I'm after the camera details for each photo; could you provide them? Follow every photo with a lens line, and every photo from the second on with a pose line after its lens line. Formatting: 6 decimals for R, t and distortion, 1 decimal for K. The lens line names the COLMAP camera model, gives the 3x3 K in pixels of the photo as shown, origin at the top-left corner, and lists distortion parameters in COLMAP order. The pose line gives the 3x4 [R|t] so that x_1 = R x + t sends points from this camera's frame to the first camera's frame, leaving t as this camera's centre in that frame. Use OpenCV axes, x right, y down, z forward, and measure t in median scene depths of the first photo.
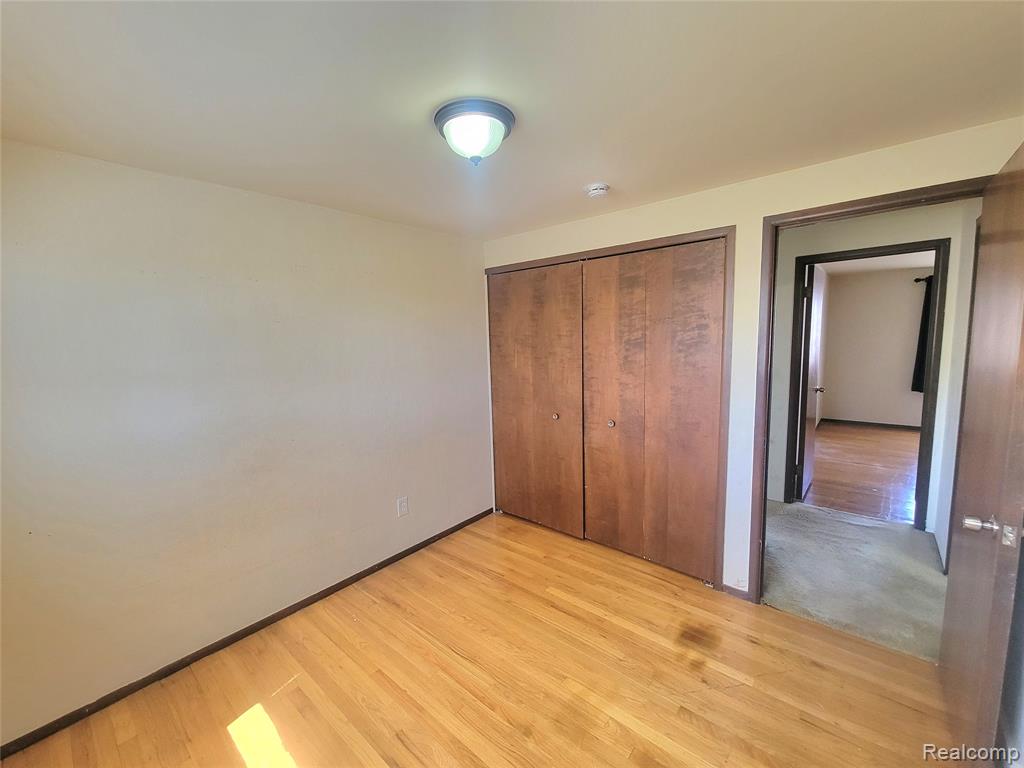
lens RADIAL K [[415.1, 0, 512.0], [0, 415.1, 384.0], [0, 0, 1]] dist [-0.000513, -0.000166]
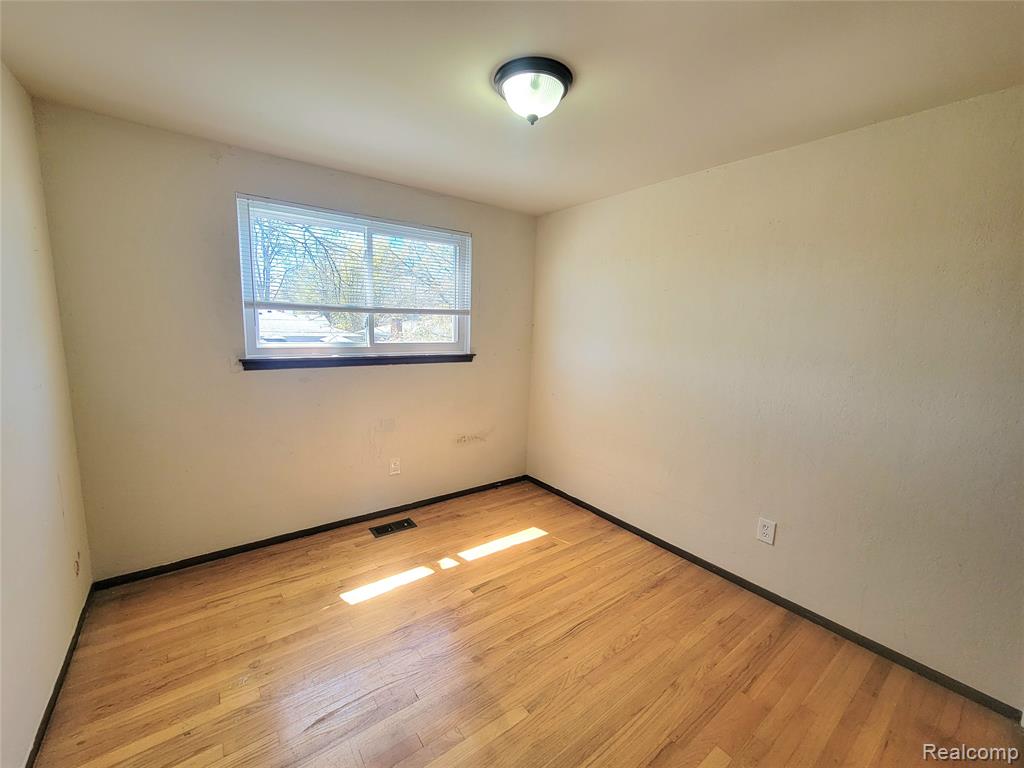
lens RADIAL K [[415.1, 0, 512.0], [0, 415.1, 384.0], [0, 0, 1]] dist [-0.000513, -0.000166]
pose [[-0.211762, 0.166297, -0.963069, 0.766648], [-0.144548, 0.969250, 0.199148, -0.075564], [0.966573, 0.181382, -0.181213, 0.934516]]
